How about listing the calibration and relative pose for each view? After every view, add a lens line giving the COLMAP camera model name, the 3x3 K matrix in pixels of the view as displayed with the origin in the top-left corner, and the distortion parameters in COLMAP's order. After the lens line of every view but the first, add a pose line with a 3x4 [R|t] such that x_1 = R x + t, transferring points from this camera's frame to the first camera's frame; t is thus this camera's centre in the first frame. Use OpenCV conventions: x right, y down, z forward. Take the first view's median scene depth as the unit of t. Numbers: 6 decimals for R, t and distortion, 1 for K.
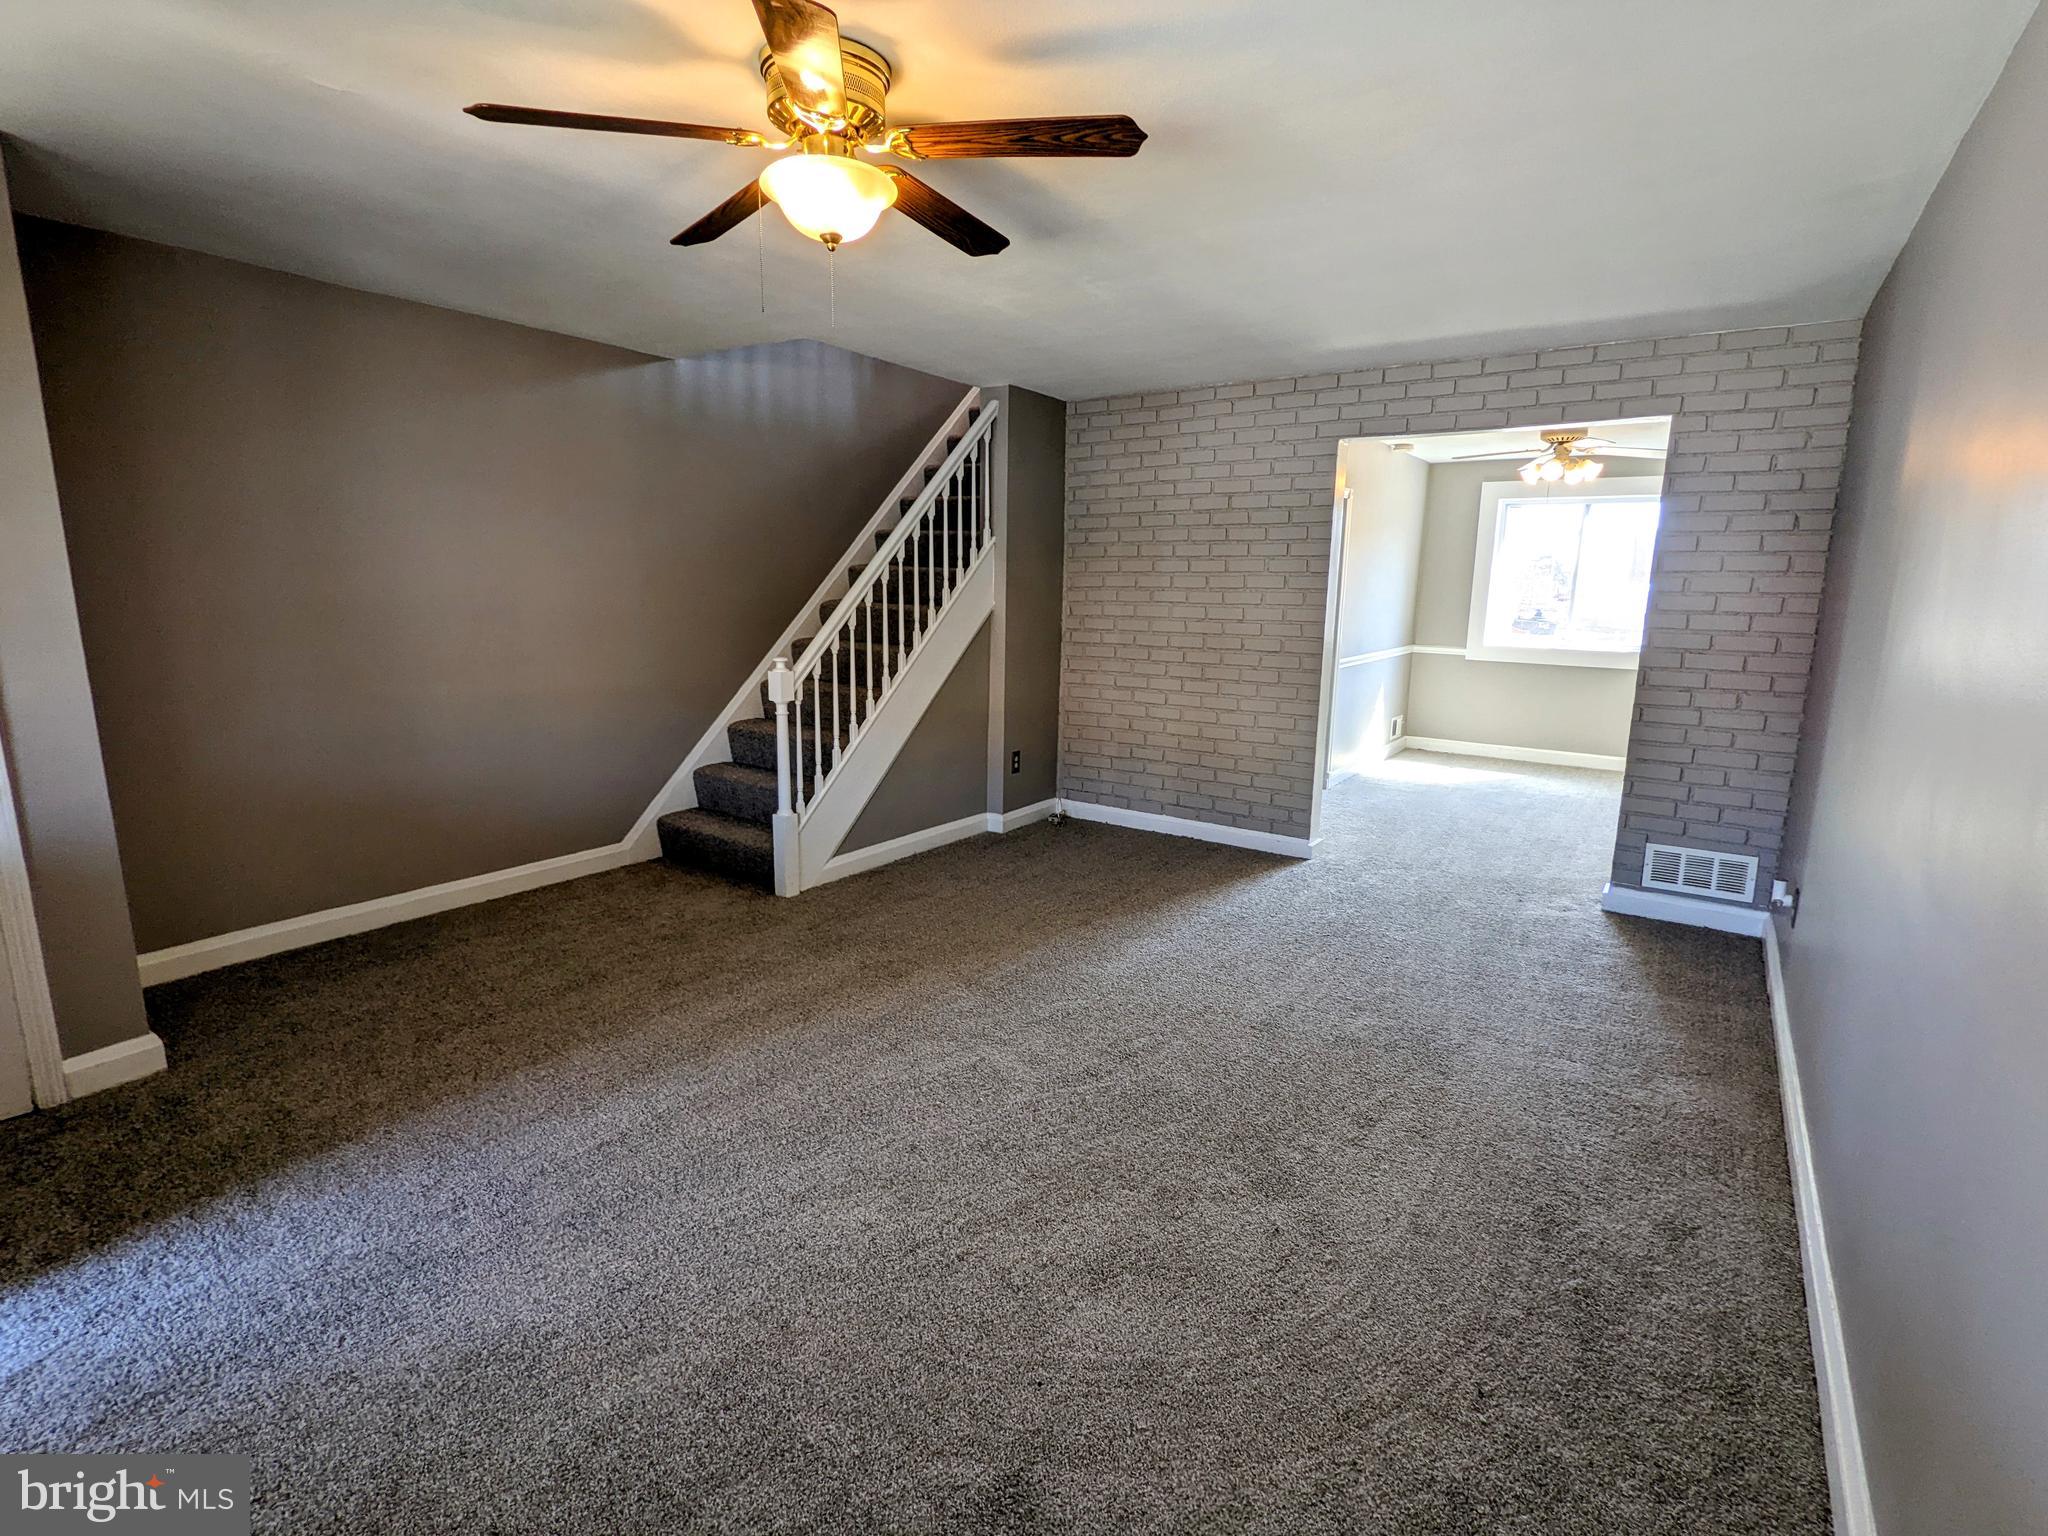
lens RADIAL K [[964.4, 0, 1024.0], [0, 964.4, 768.0], [0, 0, 1]] dist [-0.000833, -0.000669]
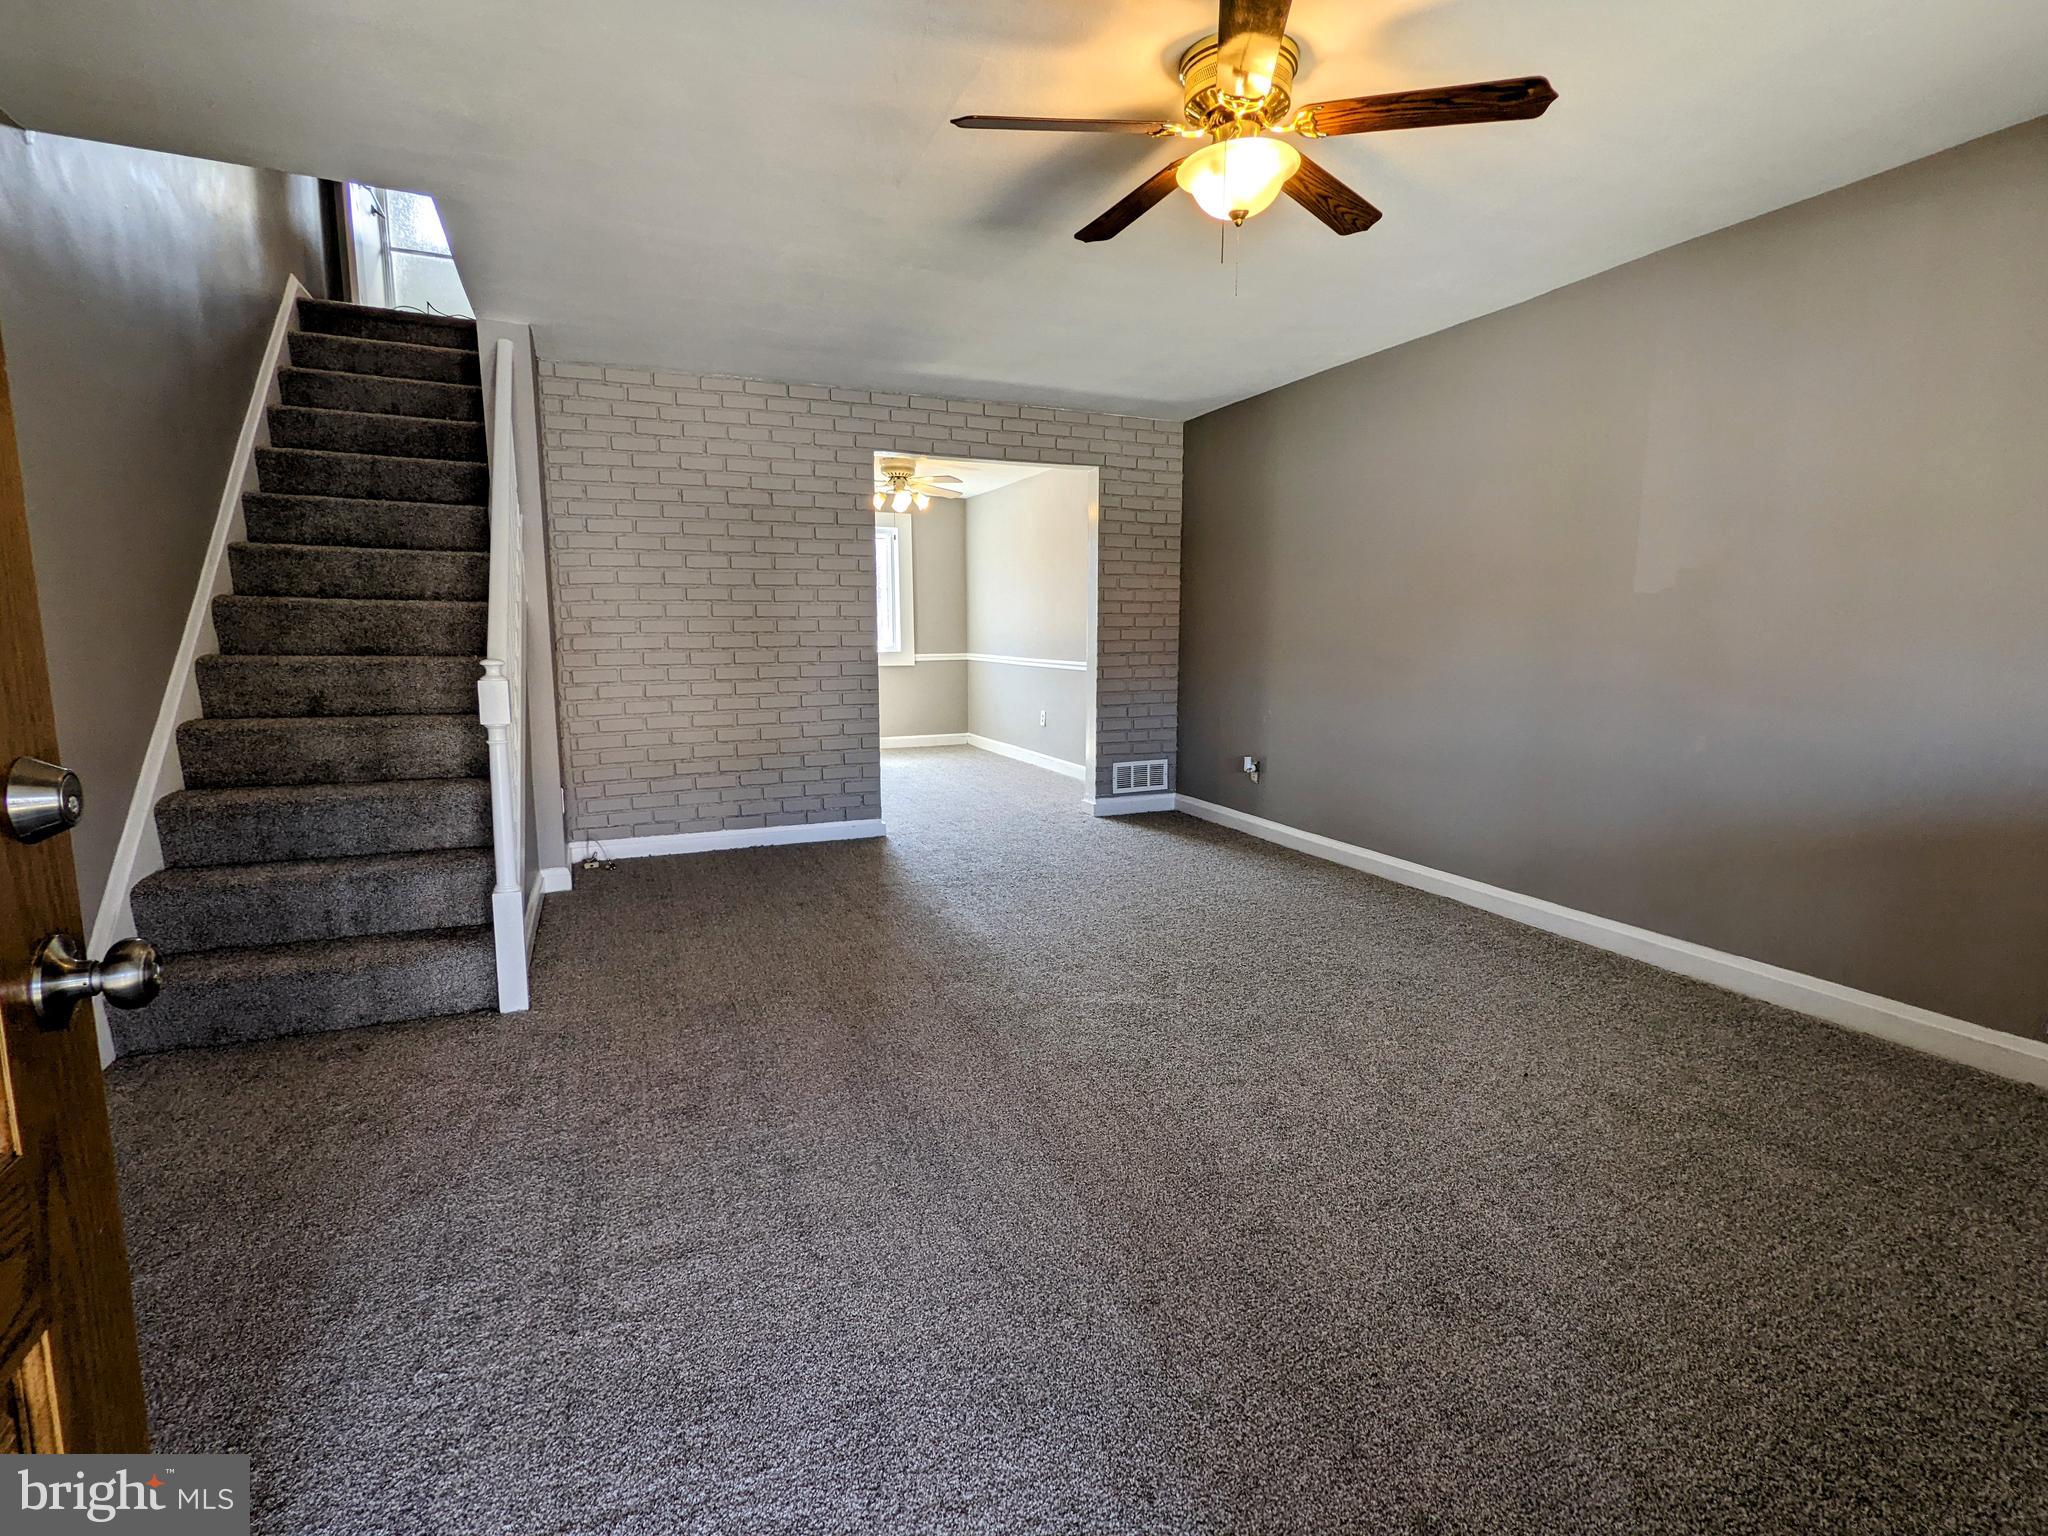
lens RADIAL K [[978.6, 0, 1039.9], [0, 978.6, 768.6], [0, 0, 1]] dist [0.004408, 0.000043]
pose [[0.520389, -0.135569, 0.843099, -0.631625], [0.170206, 0.983973, 0.053165, -0.009937], [-0.836795, 0.115834, 0.535123, 0.309200]]
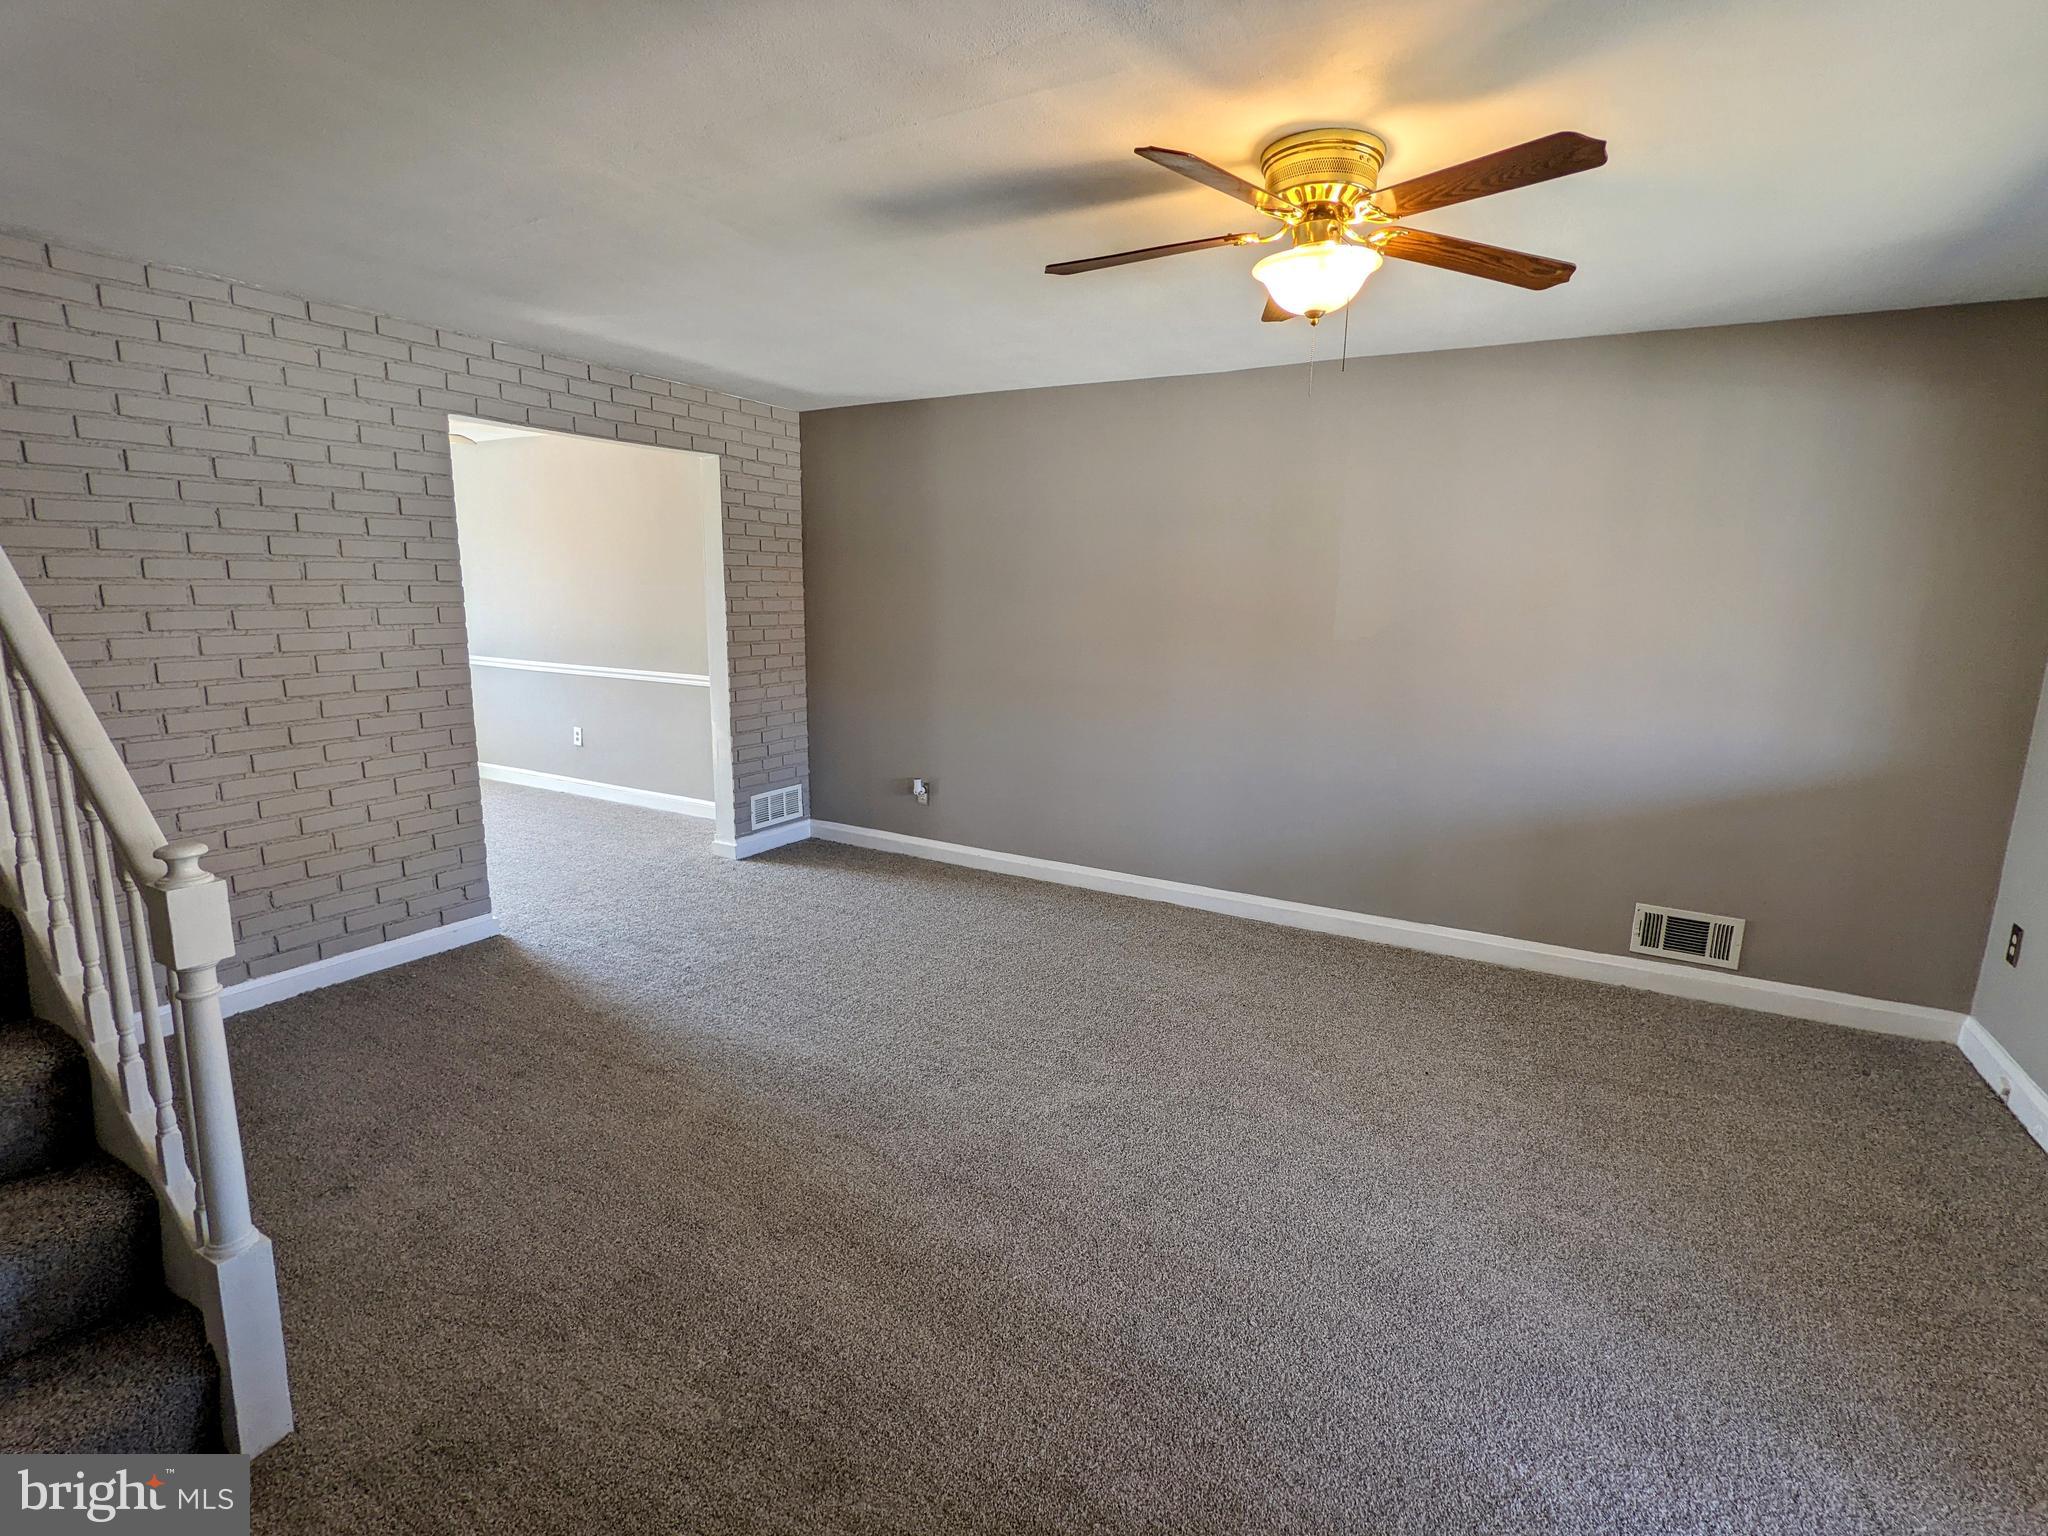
lens RADIAL K [[978.6, 0, 1039.9], [0, 978.6, 768.6], [0, 0, 1]] dist [0.004408, 0.000043]
pose [[-0.097624, -0.200167, 0.974886, -0.625680], [0.172299, 0.961374, 0.214646, -0.164972], [-0.980195, 0.188926, -0.059365, 0.689915]]
